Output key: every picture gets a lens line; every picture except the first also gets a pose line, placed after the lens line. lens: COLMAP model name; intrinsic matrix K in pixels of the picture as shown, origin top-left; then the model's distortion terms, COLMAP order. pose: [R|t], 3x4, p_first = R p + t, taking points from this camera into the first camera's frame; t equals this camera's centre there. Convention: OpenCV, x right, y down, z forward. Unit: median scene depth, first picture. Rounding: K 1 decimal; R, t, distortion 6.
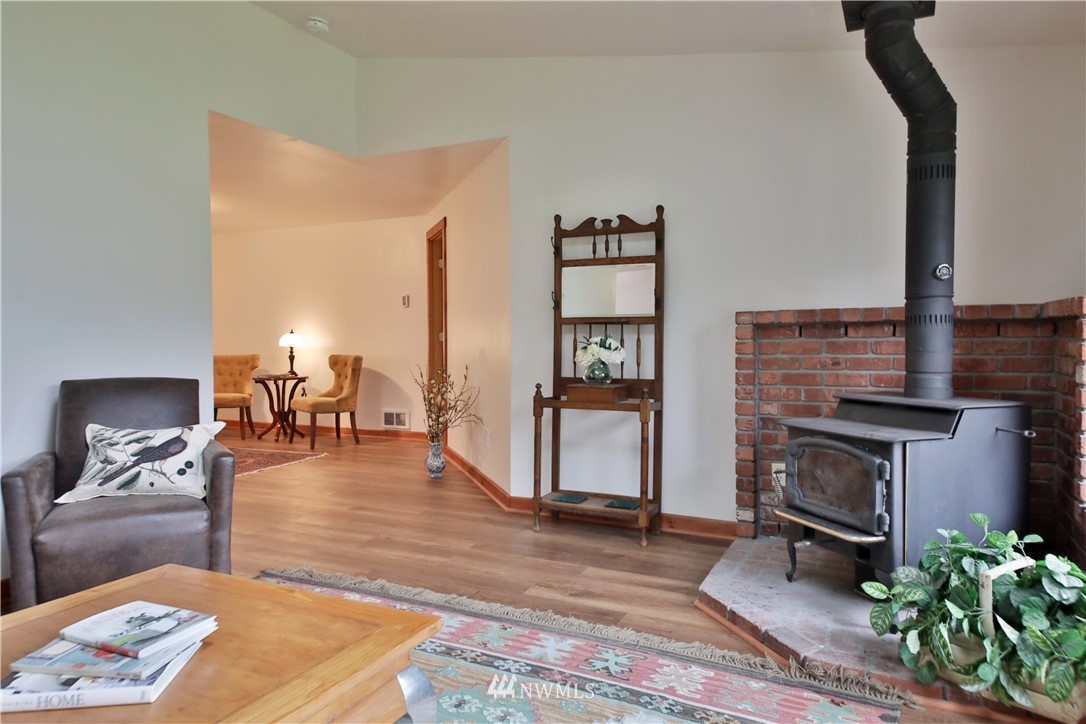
lens RADIAL K [[713.5, 0, 540.2], [0, 713.5, 347.9], [0, 0, 1]] dist [0.028428, -0.000918]
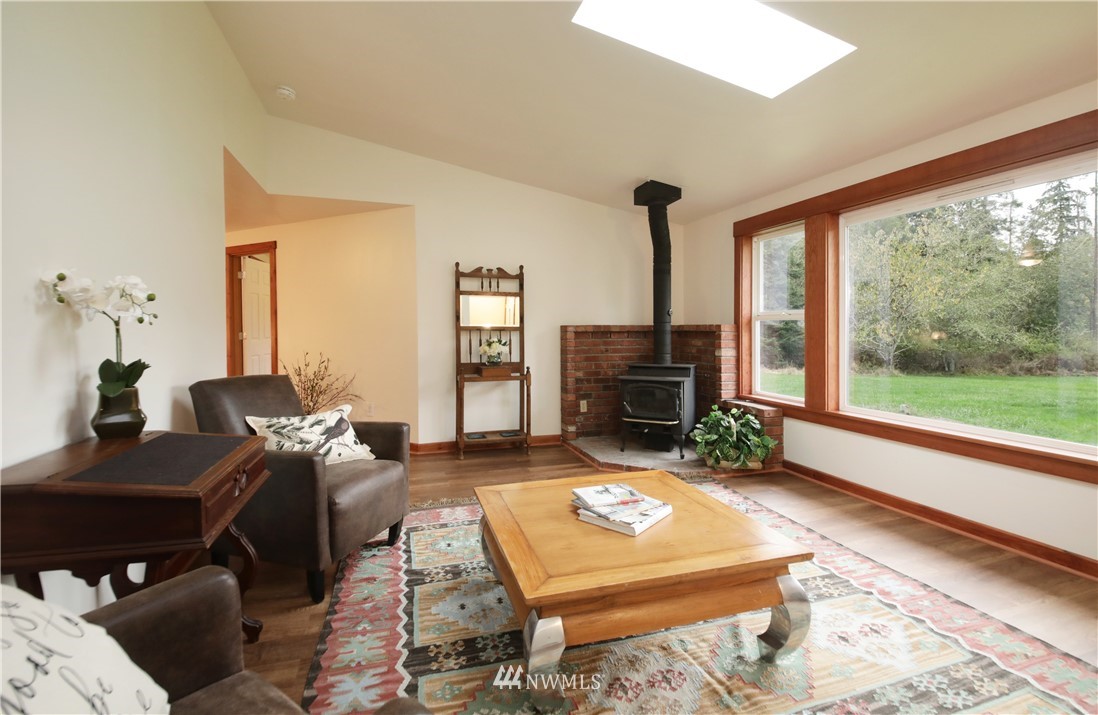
lens RADIAL K [[495.1, 0, 547.4], [0, 495.1, 333.1], [0, 0, 1]] dist [0.001481, 0.000020]
pose [[0.704699, 0.004821, 0.709490, -0.679226], [0.006774, 0.999886, -0.013523, -0.011057], [-0.709474, 0.014335, 0.704586, 0.077413]]
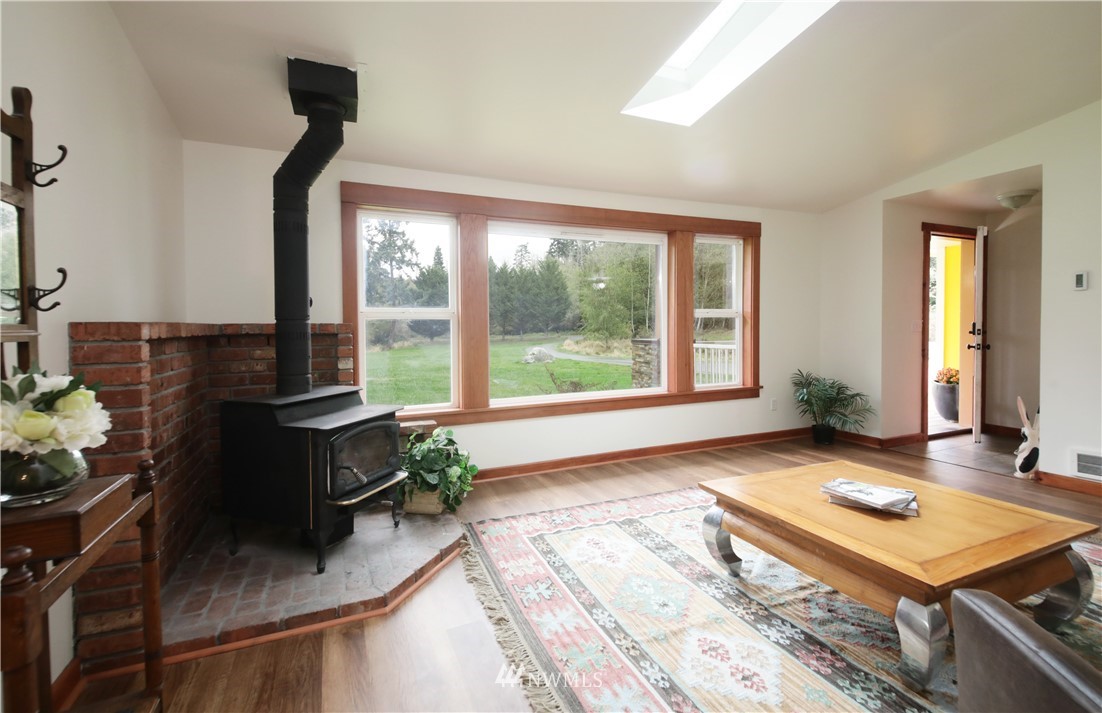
lens RADIAL K [[477.0, 0, 549.7], [0, 477.0, 336.9], [0, 0, 1]] dist [0.001973, -0.000004]
pose [[-0.773747, 0.004217, 0.633481, -0.302444], [0.031242, 0.999015, 0.031508, -0.036272], [-0.632724, 0.044171, -0.773117, 1.043746]]
